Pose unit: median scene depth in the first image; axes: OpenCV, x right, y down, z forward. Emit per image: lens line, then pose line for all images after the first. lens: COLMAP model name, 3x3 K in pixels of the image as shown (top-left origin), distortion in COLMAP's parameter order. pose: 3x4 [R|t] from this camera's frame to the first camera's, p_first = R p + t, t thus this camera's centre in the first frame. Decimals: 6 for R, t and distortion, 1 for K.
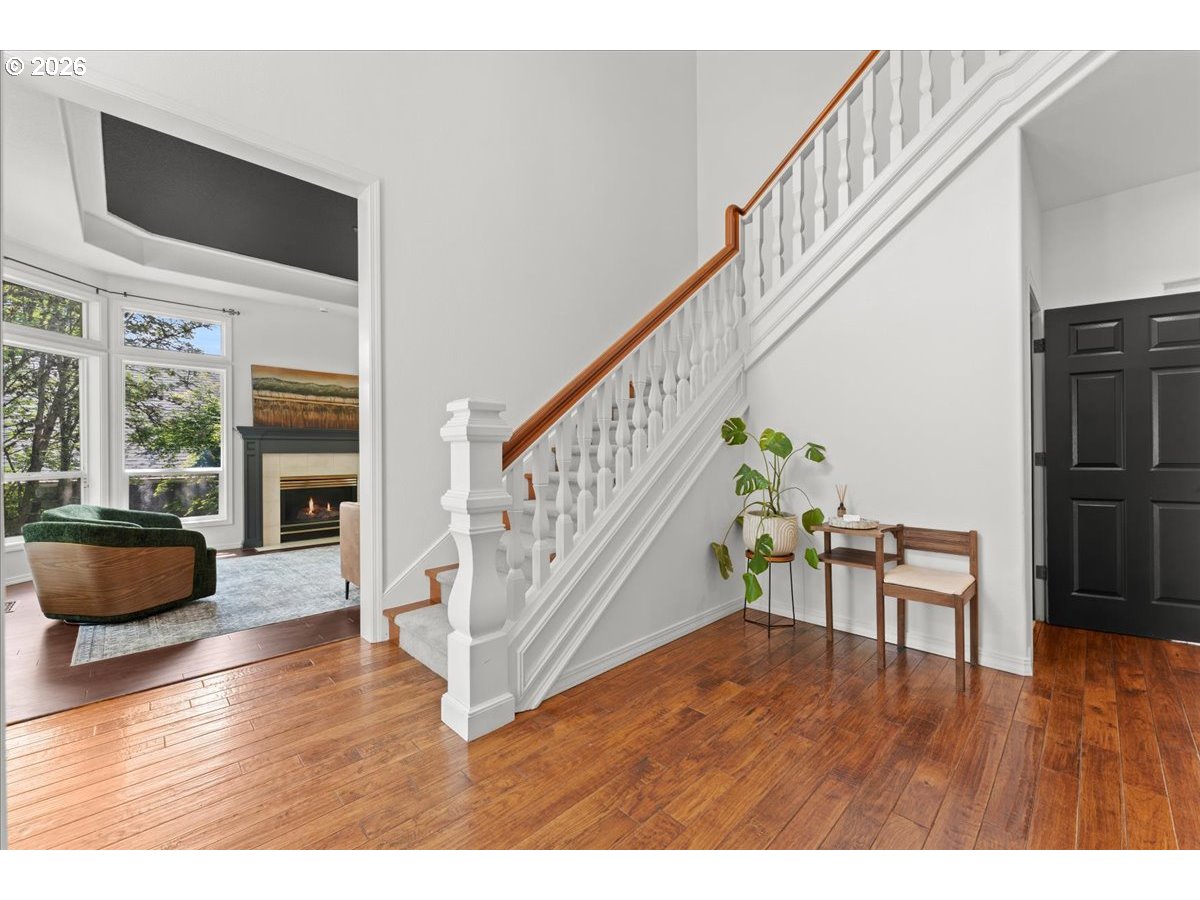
lens RADIAL K [[484.0, 0, 604.3], [0, 484.0, 451.1], [0, 0, 1]] dist [-0.001263, 0.000425]
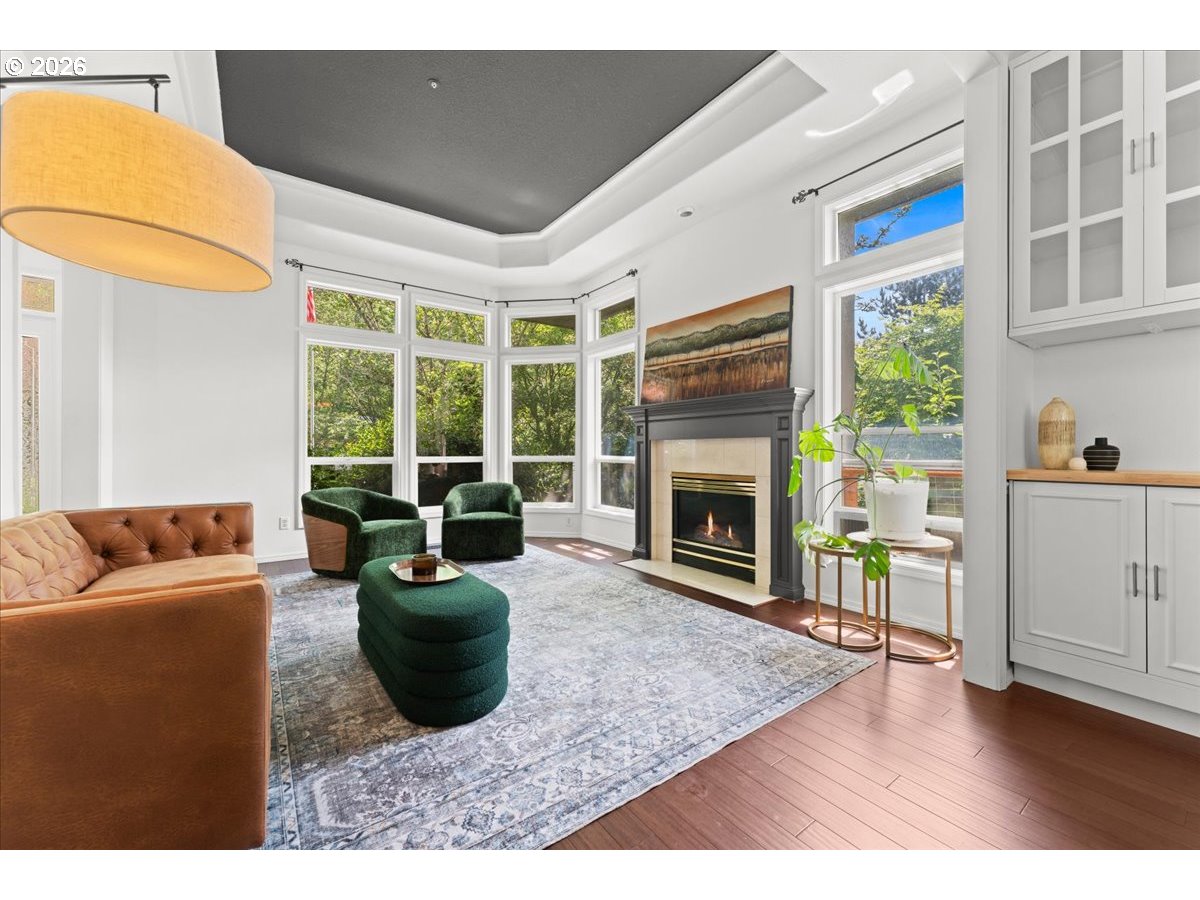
lens RADIAL K [[484.0, 0, 604.7], [0, 484.0, 447.6], [0, 0, 1]] dist [-0.001263, 0.000425]
pose [[-0.135593, -0.004542, -0.990754, 0.068214], [0.002589, 0.999984, -0.004938, 0.020277], [0.990761, -0.003235, -0.135579, 0.996544]]
